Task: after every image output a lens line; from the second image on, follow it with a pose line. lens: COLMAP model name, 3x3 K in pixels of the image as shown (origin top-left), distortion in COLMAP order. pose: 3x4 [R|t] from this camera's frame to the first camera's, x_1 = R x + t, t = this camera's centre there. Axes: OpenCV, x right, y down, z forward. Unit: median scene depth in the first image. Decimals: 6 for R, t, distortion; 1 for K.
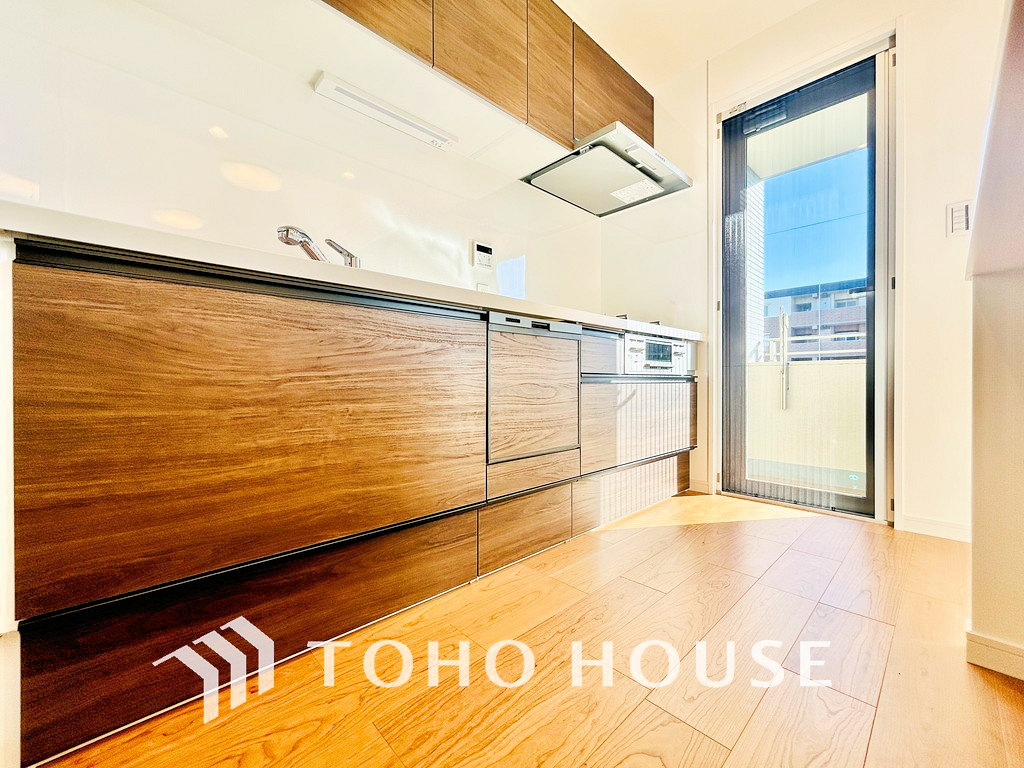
lens RADIAL K [[415.0, 0, 508.8], [0, 415.0, 383.6], [0, 0, 1]] dist [-0.000045, -0.000235]
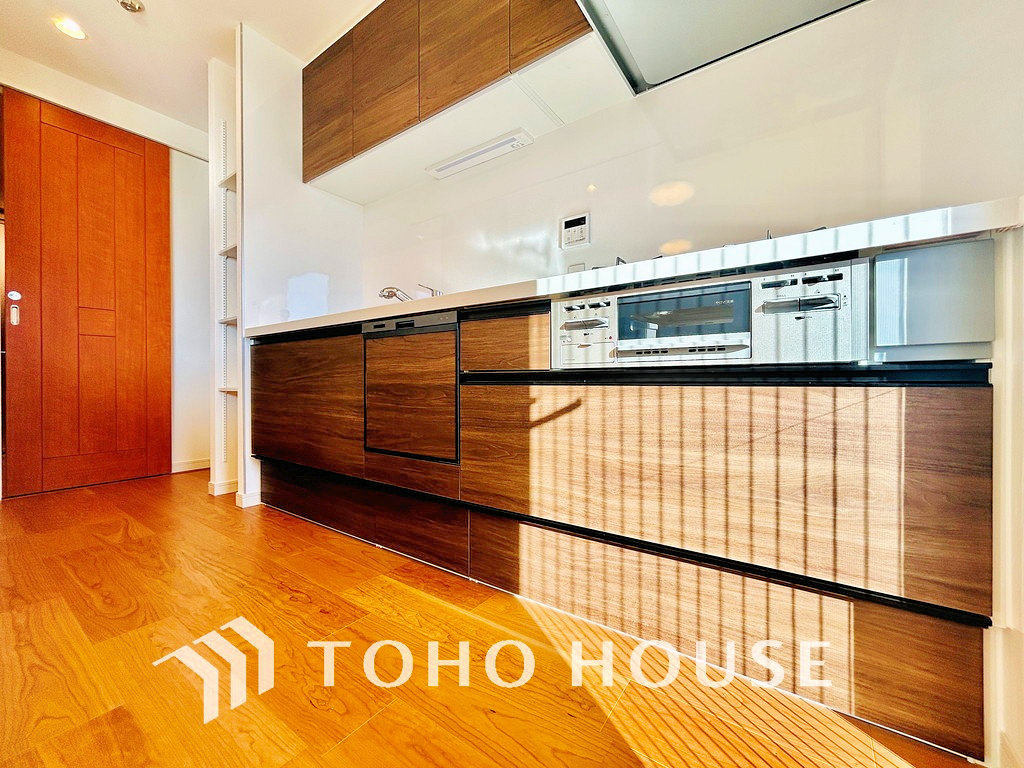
lens RADIAL K [[415.0, 0, 508.8], [0, 415.0, 383.6], [0, 0, 1]] dist [-0.000045, -0.000235]
pose [[0.189491, 0.006851, -0.981859, 0.827322], [-0.005613, 0.999967, 0.005895, -0.006318], [0.981866, 0.004394, 0.189523, 0.804997]]
